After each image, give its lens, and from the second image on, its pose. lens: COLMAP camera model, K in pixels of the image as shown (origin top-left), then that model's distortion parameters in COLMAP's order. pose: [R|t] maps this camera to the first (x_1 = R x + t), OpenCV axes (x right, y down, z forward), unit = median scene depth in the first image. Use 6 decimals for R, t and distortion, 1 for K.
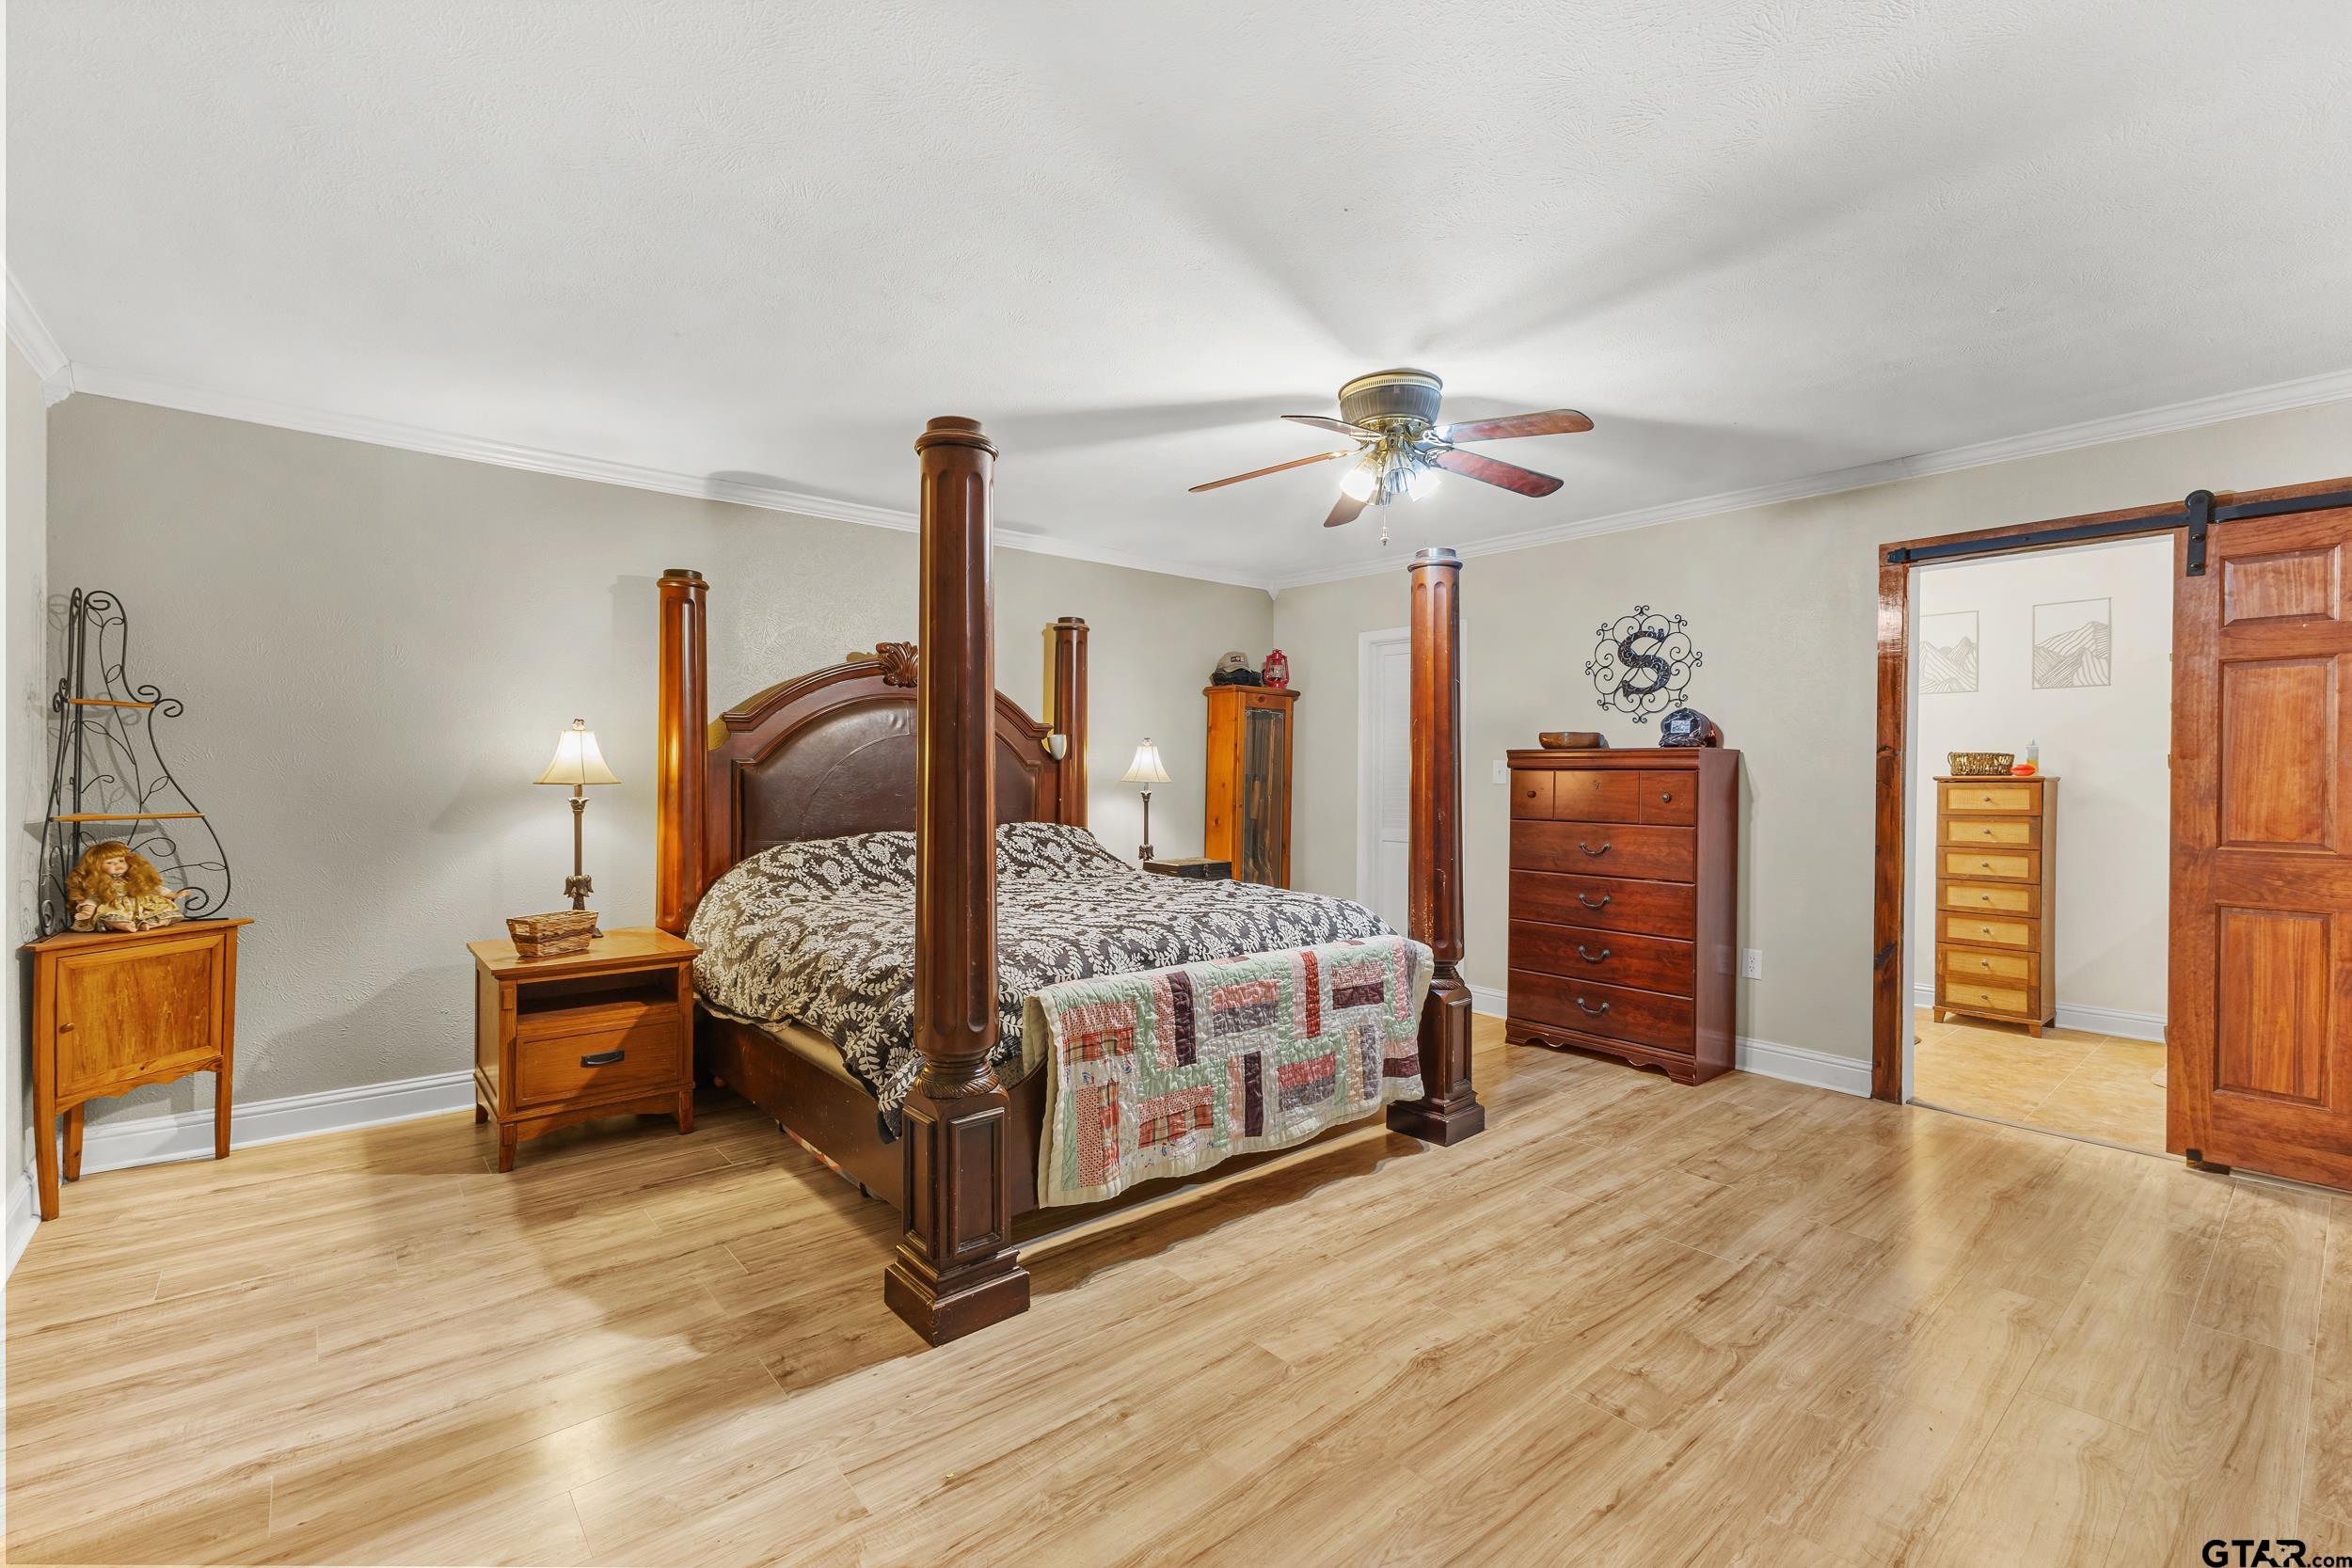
lens RADIAL K [[1010.6, 0, 1190.7], [0, 1010.6, 778.5], [0, 0, 1]] dist [0.017216, 0.000116]
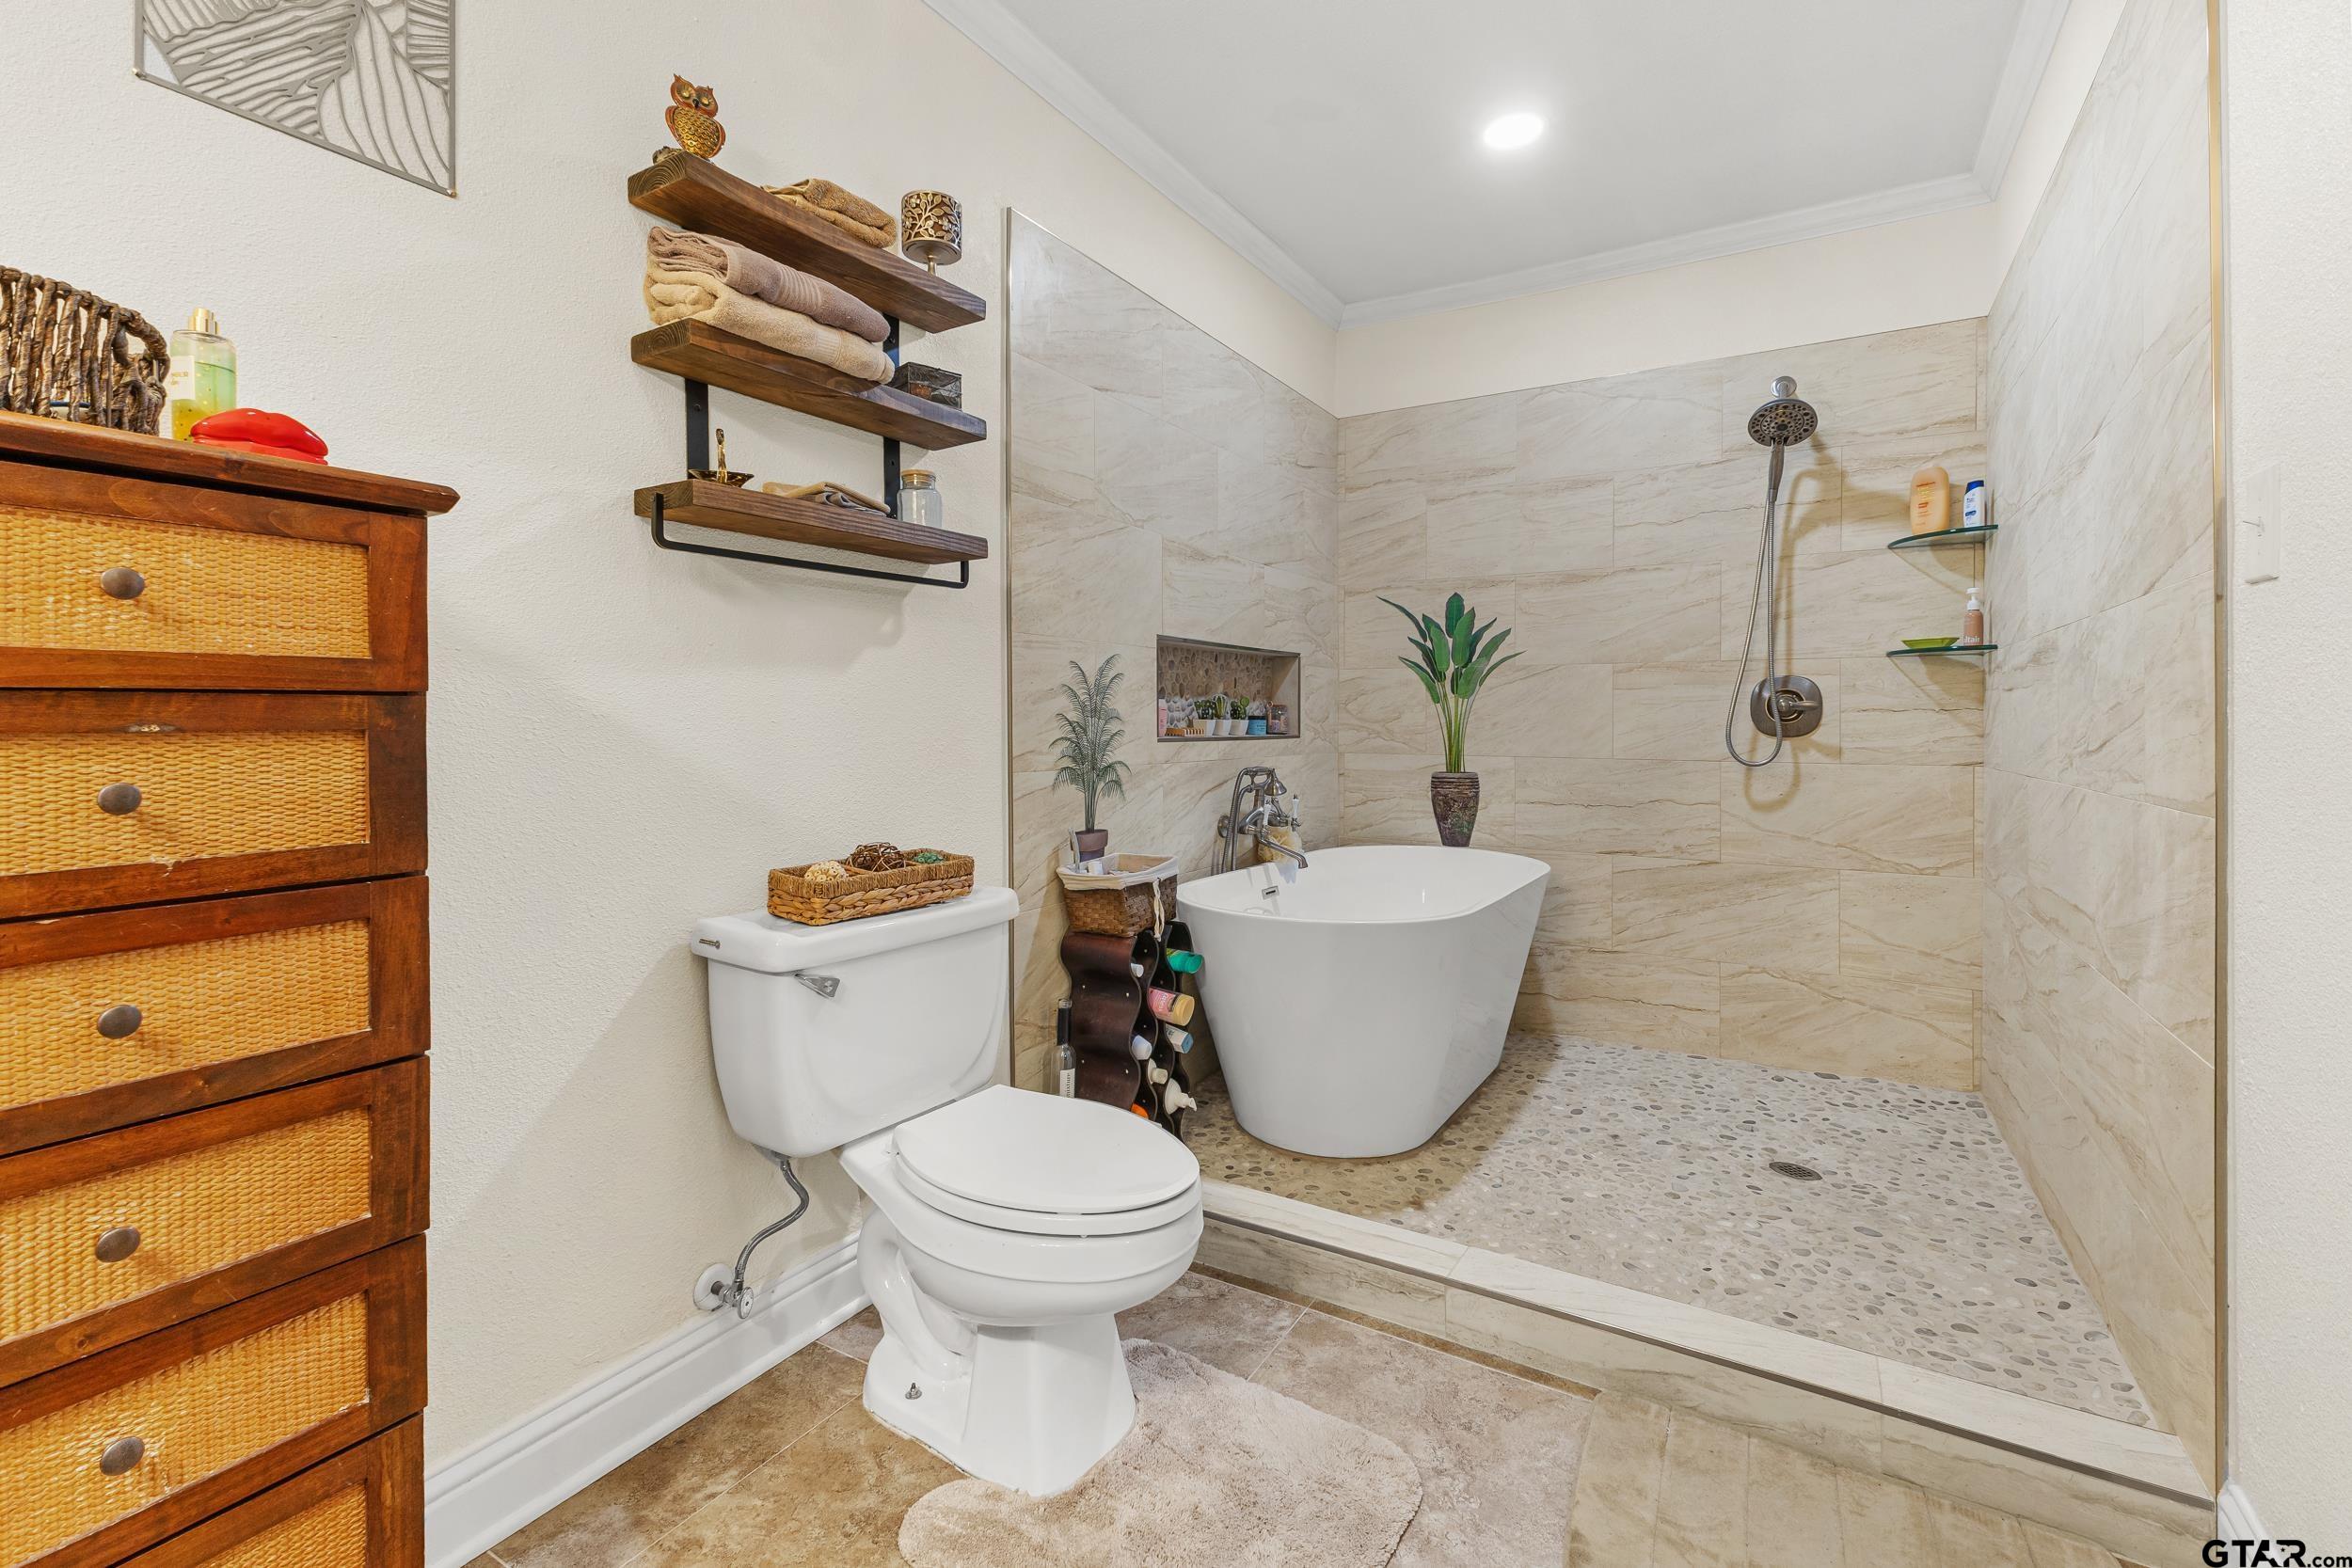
lens RADIAL K [[1010.6, 0, 1190.7], [0, 1010.6, 778.5], [0, 0, 1]] dist [0.017216, 0.000116]
pose [[-0.352420, -0.017146, 0.935685, 0.581728], [0.002068, 0.999815, 0.019100, 0.046648], [-0.935840, 0.008666, -0.352319, 0.905849]]
